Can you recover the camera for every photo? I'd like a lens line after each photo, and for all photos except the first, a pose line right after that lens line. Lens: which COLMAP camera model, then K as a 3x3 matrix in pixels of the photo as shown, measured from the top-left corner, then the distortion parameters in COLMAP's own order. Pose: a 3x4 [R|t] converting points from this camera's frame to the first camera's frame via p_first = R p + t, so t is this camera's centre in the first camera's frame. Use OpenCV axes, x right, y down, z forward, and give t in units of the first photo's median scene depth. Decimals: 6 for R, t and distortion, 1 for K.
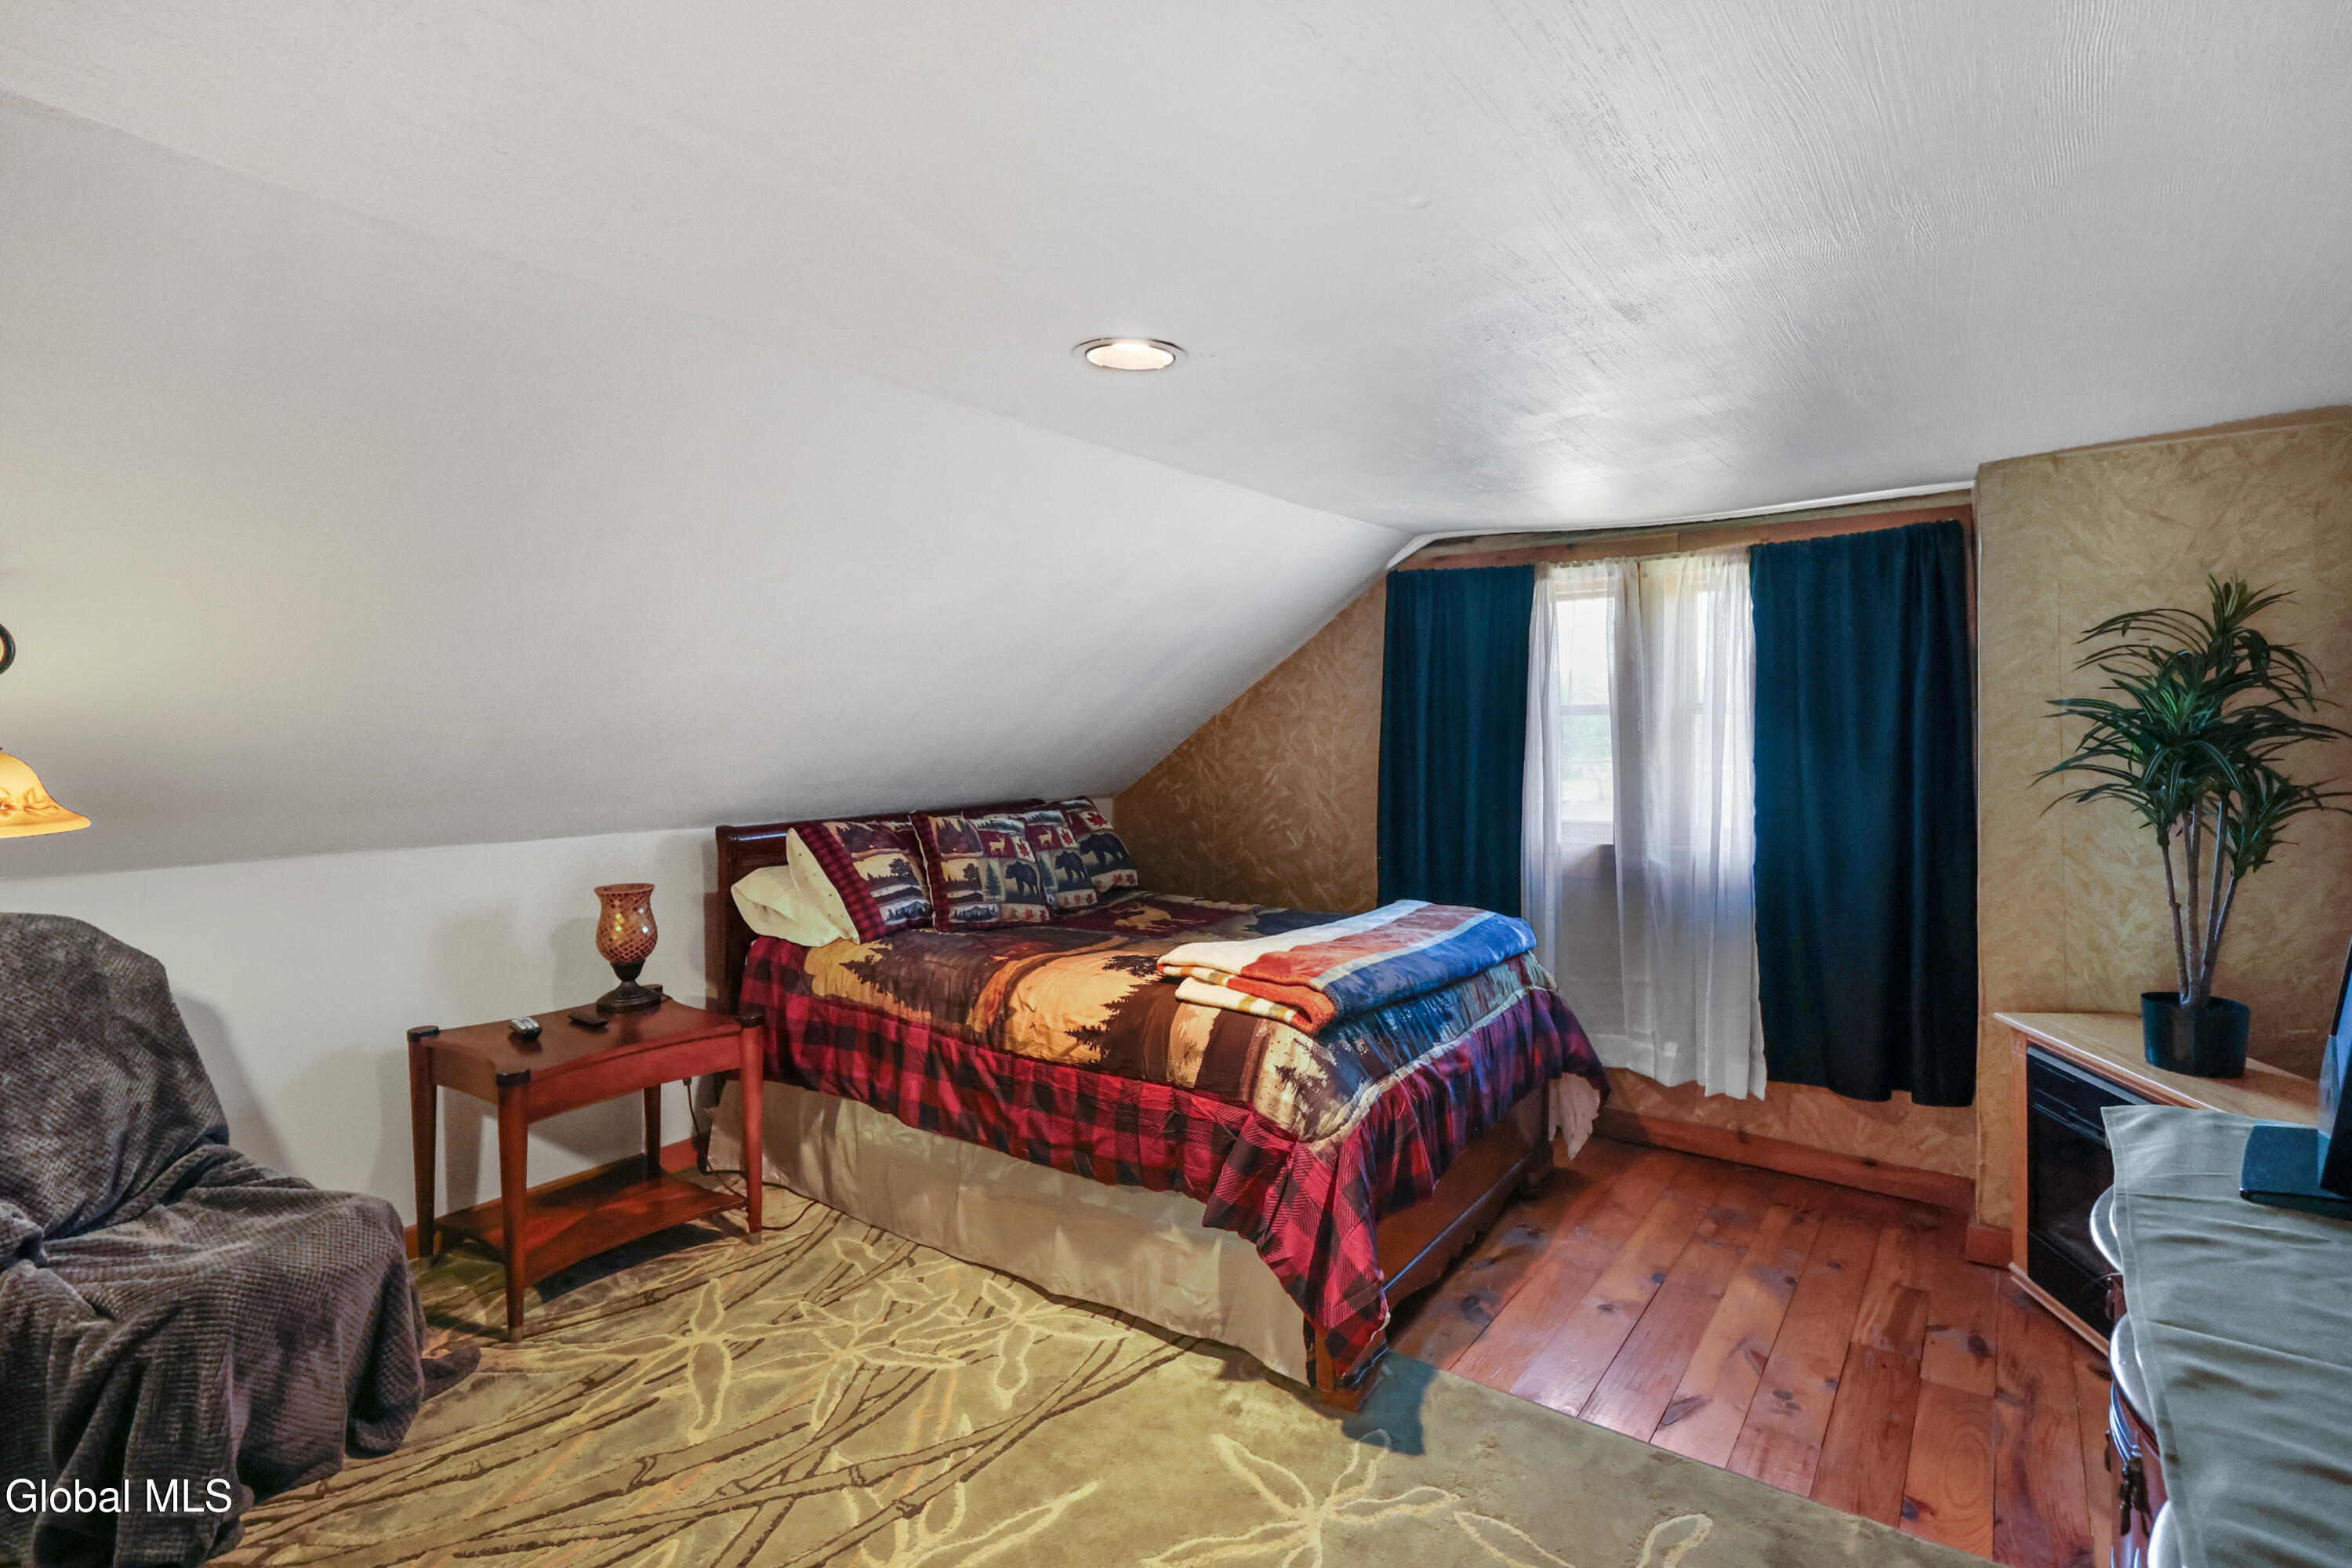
lens RADIAL K [[1102.2, 0, 1174.7], [0, 1102.2, 746.9], [0, 0, 1]] dist [0.000896, 0.000215]
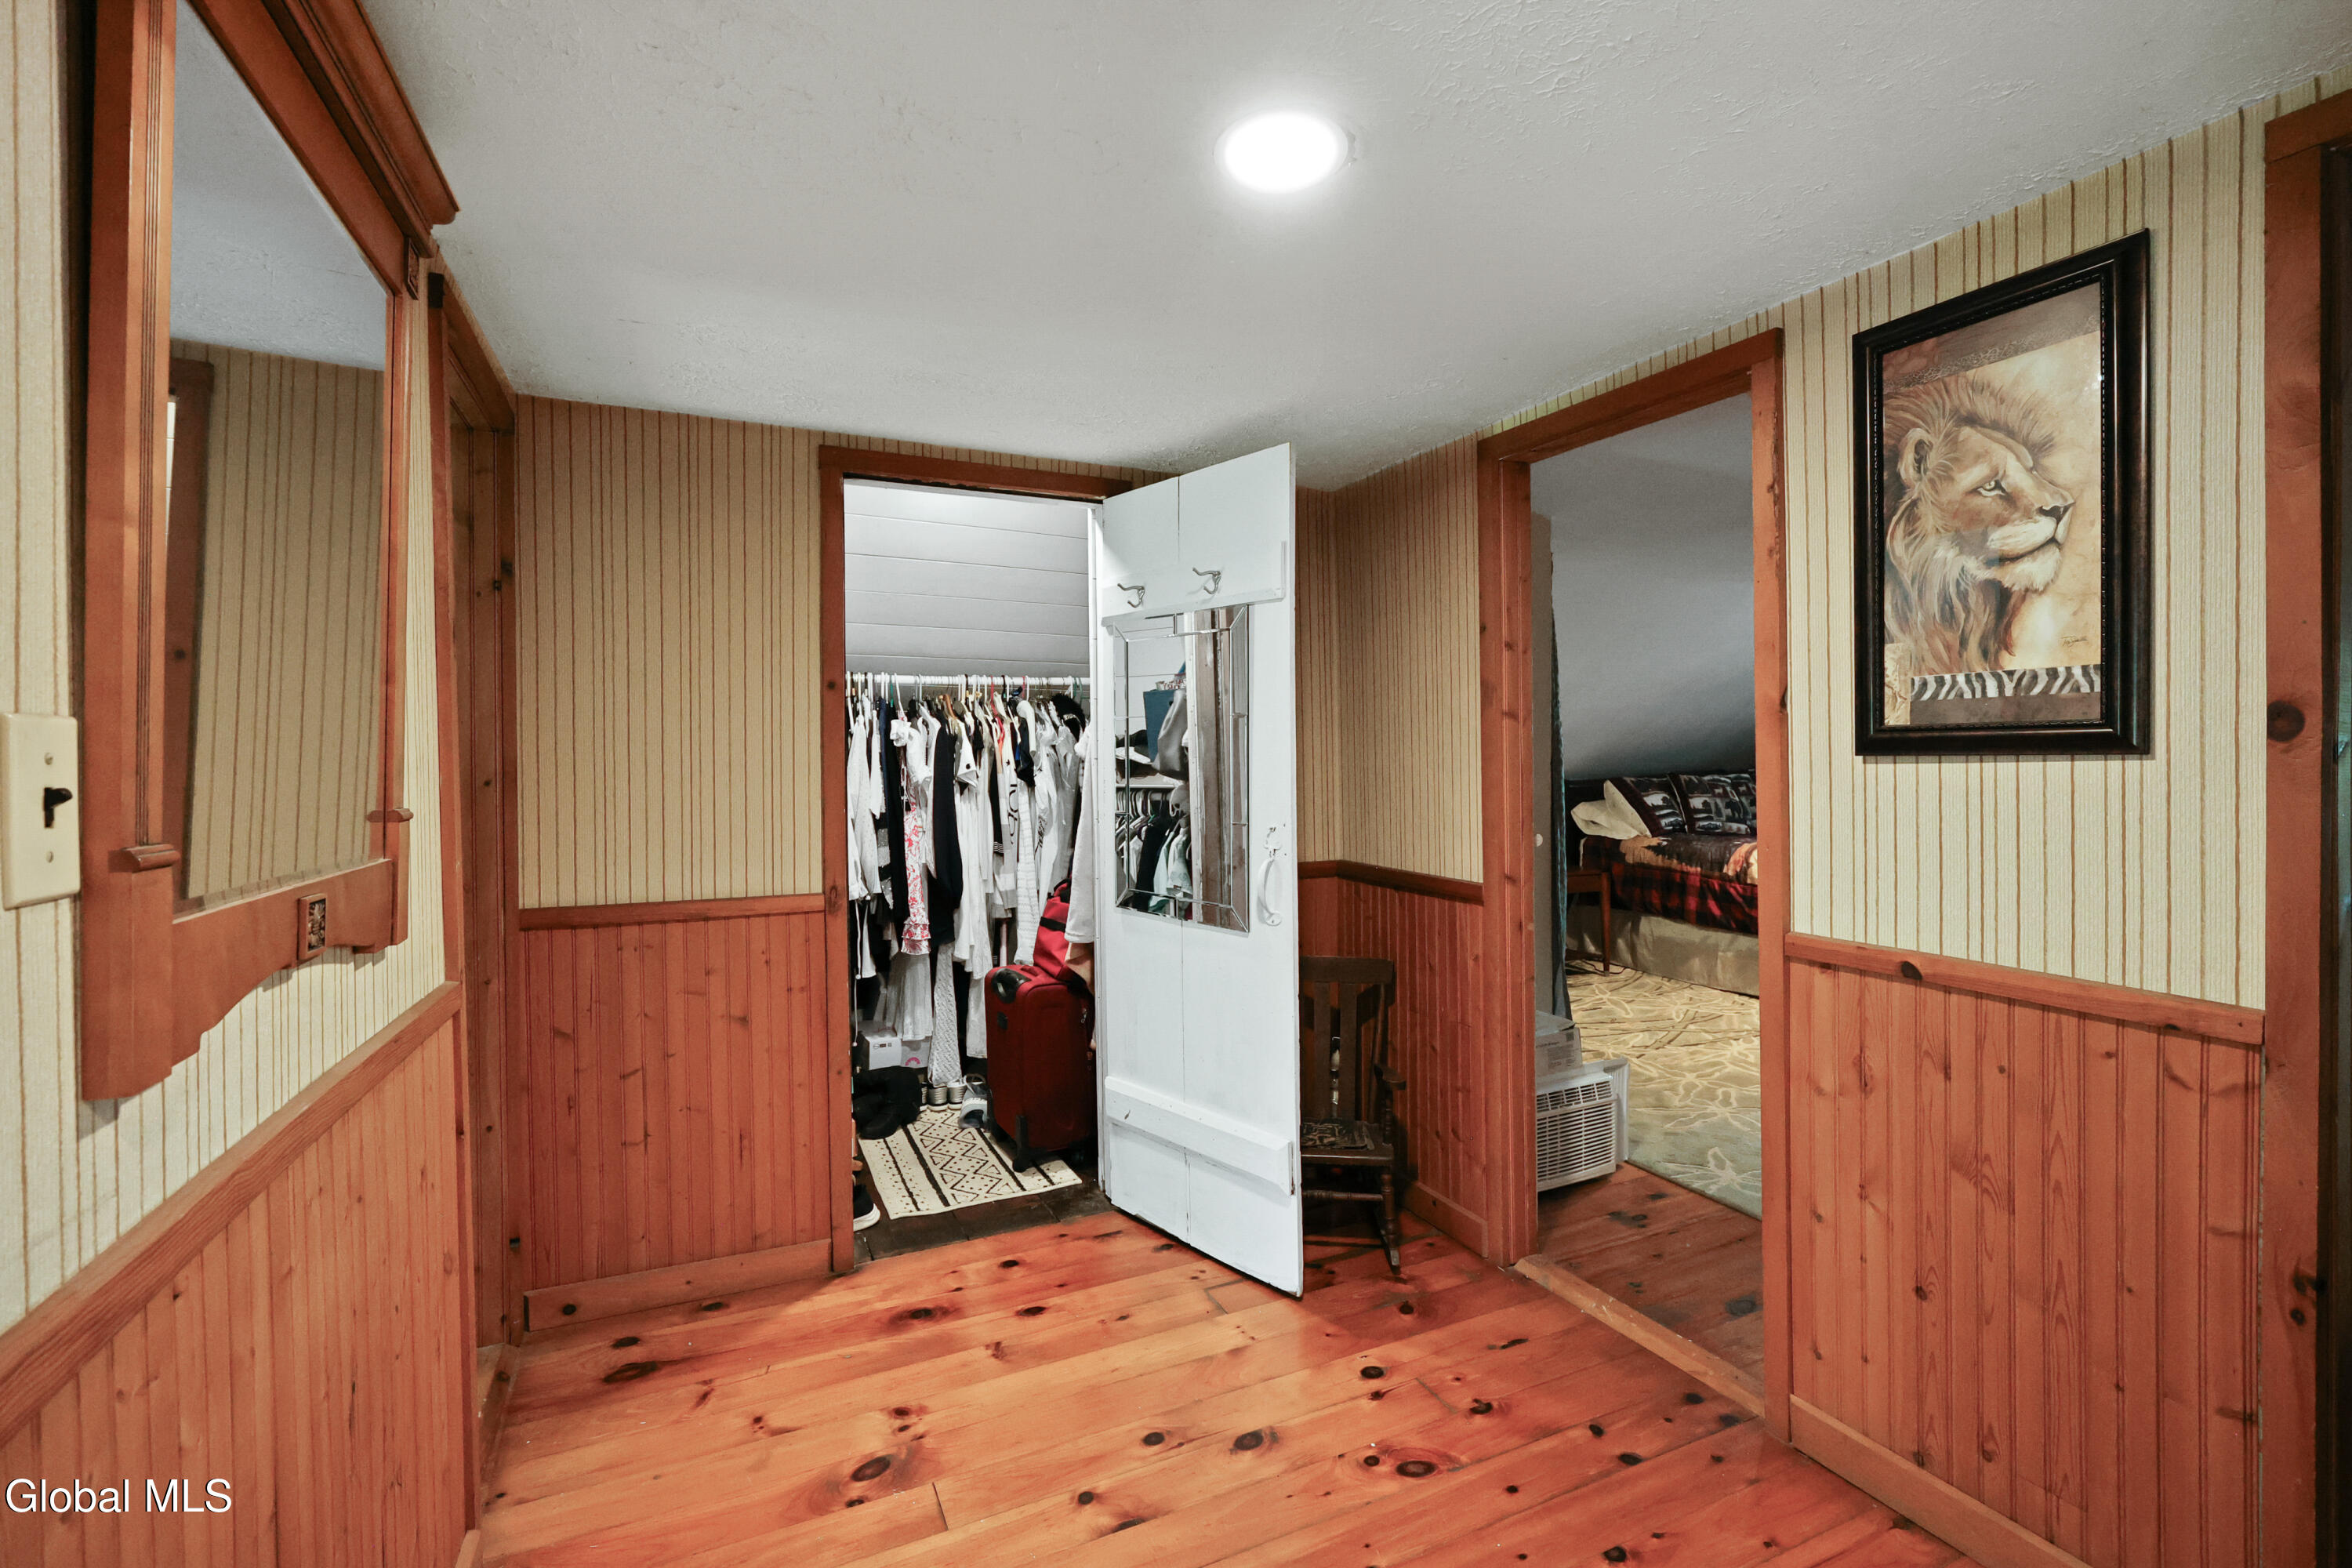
lens RADIAL K [[1061.5, 0, 1176.0], [0, 1061.5, 784.0], [0, 0, 1]] dist [-0.001797, 0.000048]
pose [[0.872702, -0.005671, -0.488221, -0.103161], [0.026785, 0.998983, 0.036276, -0.009677], [0.487518, -0.044736, 0.871966, -1.097900]]
